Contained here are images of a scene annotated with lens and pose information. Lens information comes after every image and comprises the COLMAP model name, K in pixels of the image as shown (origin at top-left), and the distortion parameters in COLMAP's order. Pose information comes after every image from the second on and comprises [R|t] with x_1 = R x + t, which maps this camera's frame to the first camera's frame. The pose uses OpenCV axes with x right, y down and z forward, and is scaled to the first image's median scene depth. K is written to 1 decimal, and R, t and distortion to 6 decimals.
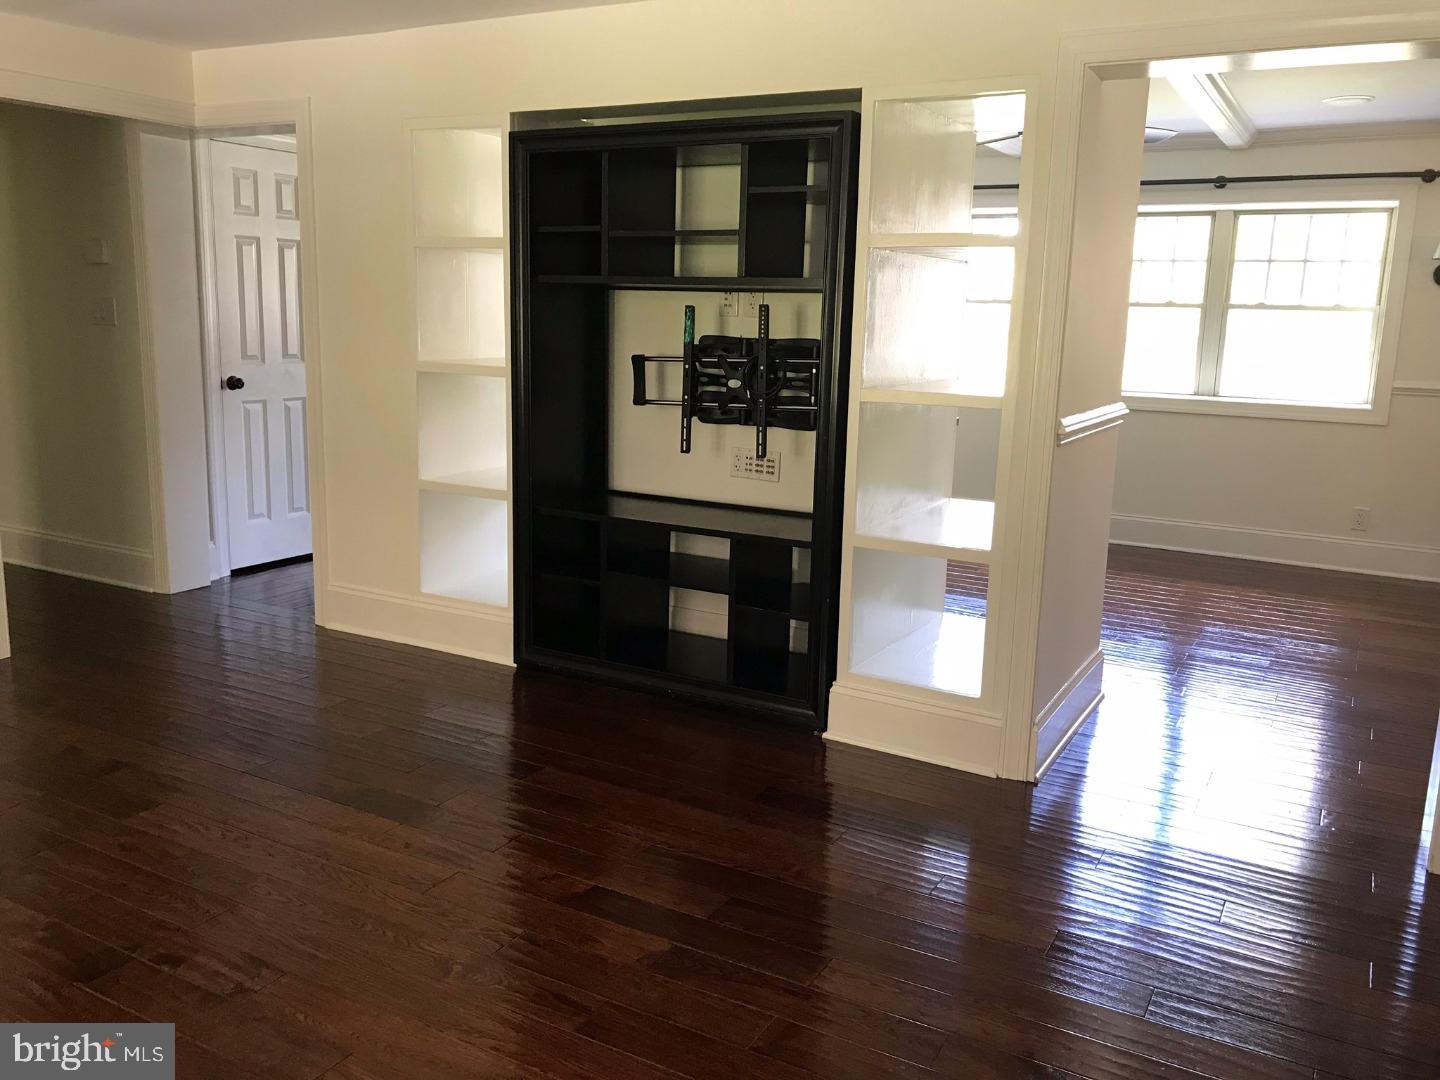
lens RADIAL K [[1207.9, 0, 720.0], [0, 1207.9, 540.0], [0, 0, 1]] dist [0.068383, -0.000624]
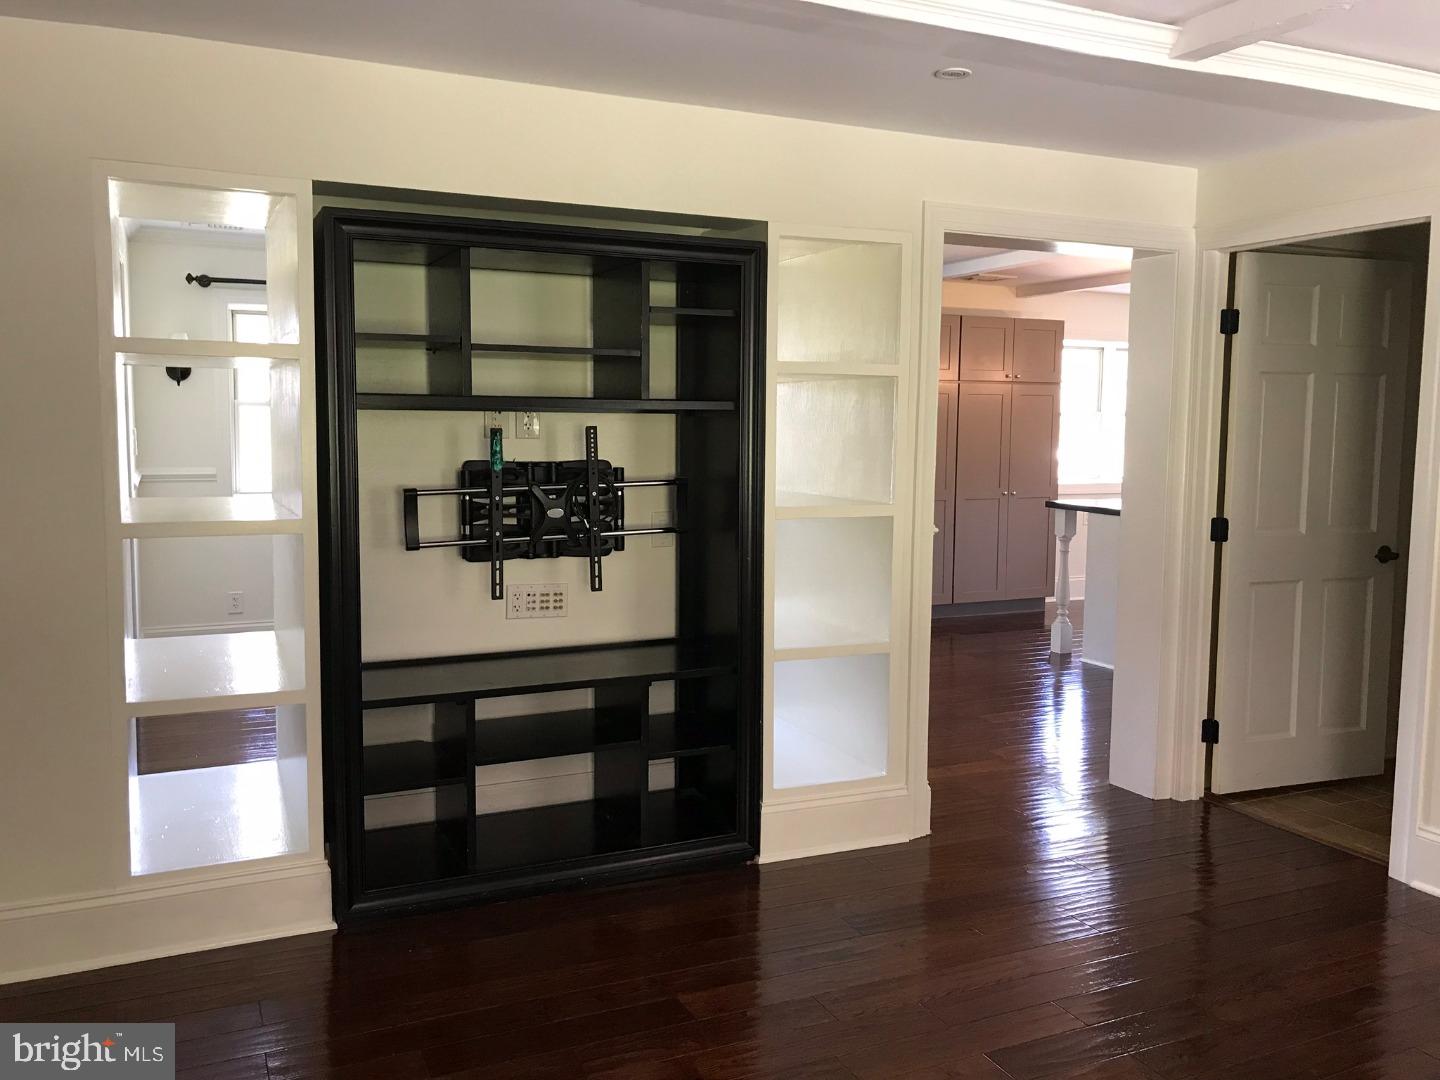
lens RADIAL K [[1181.1, 0, 720.0], [0, 1181.1, 540.0], [0, 0, 1]] dist [-0.000155, -0.000641]
pose [[0.583190, -0.106727, 0.805294, -0.613890], [0.157570, 0.987366, 0.016747, -0.104987], [-0.796907, 0.117123, 0.592639, 0.391267]]
